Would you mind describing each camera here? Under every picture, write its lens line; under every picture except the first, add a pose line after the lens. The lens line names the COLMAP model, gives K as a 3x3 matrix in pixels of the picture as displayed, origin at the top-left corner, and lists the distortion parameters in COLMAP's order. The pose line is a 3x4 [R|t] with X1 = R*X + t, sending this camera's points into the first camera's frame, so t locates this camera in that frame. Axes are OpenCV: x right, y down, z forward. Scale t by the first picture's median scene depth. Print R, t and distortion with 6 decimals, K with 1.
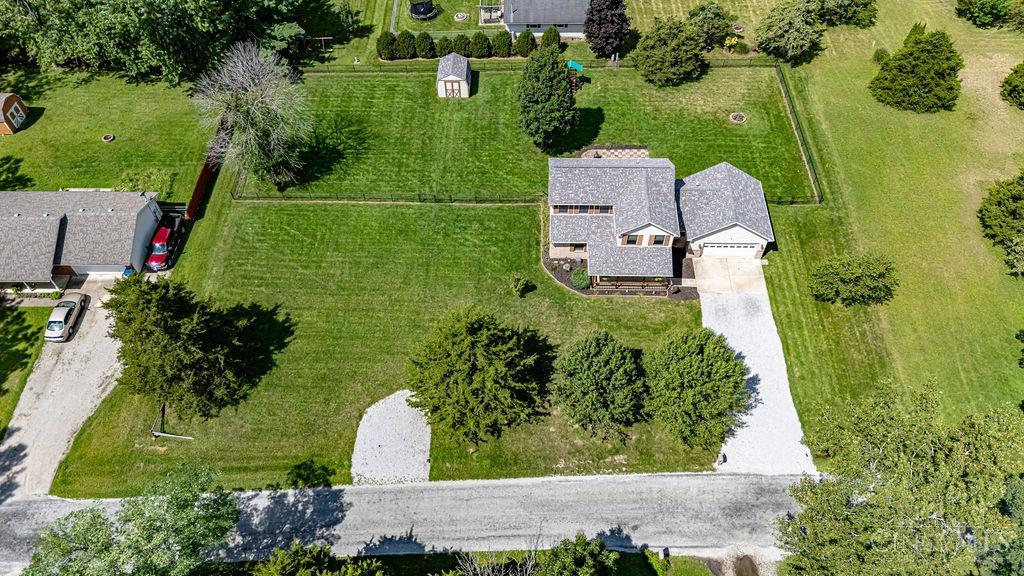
lens RADIAL K [[753.5, 0, 512.0], [0, 753.5, 288.0], [0, 0, 1]] dist [0.070487, -0.059998]
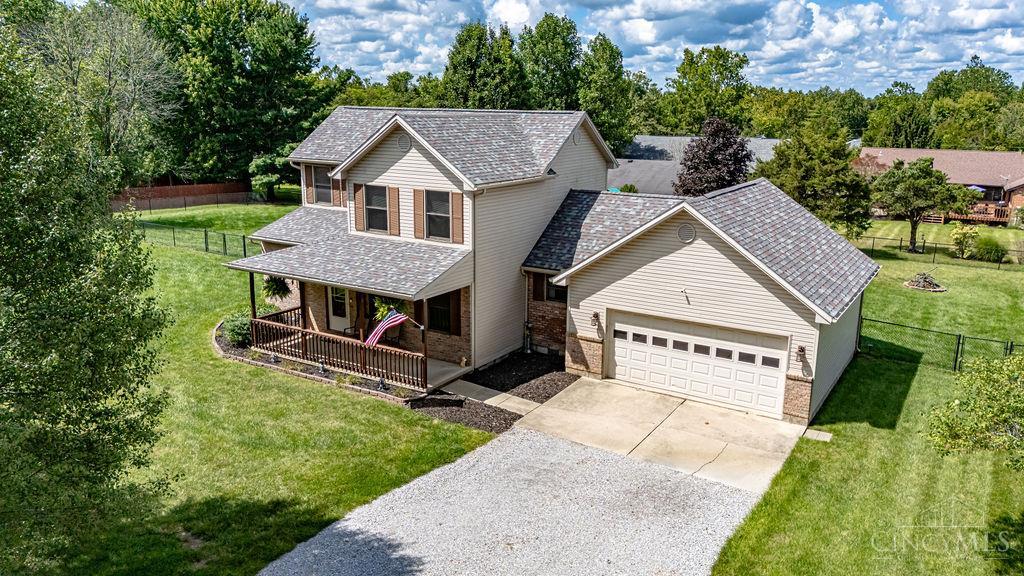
lens RADIAL K [[771.8, 0, 512.0], [0, 771.8, 288.0], [0, 0, 1]] dist [0.065633, -0.052280]
pose [[0.860508, 0.140255, -0.489750, 0.375670], [-0.420617, 0.737985, -0.527693, 0.118338], [0.287417, 0.660081, 0.694035, 0.766903]]
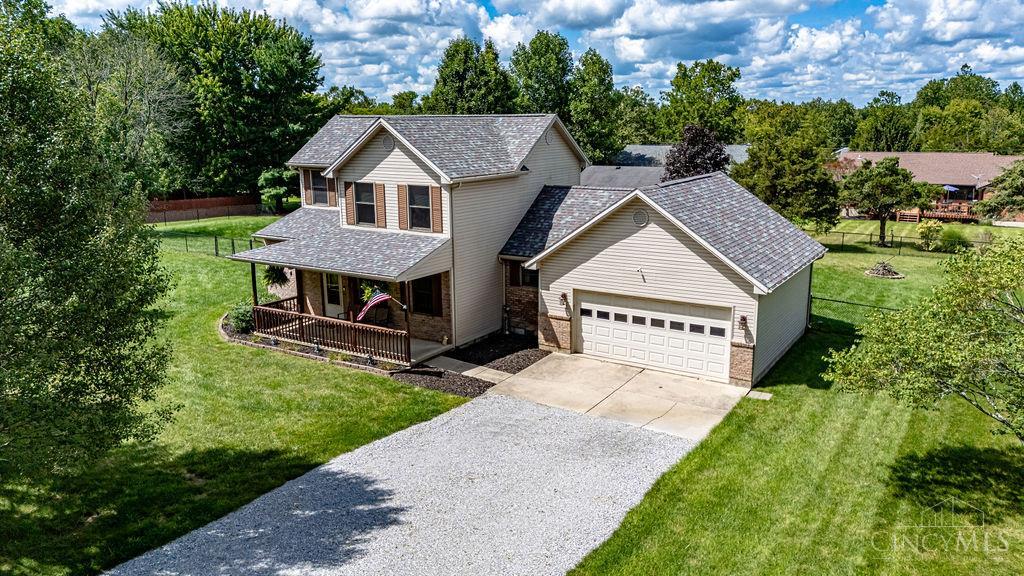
lens RADIAL K [[753.5, 0, 512.0], [0, 753.5, 288.0], [0, 0, 1]] dist [0.070487, -0.059998]
pose [[0.857379, 0.117507, -0.501092, 0.402544], [-0.414012, 0.735859, -0.535822, 0.135211], [0.305770, 0.666861, 0.679559, 0.762650]]
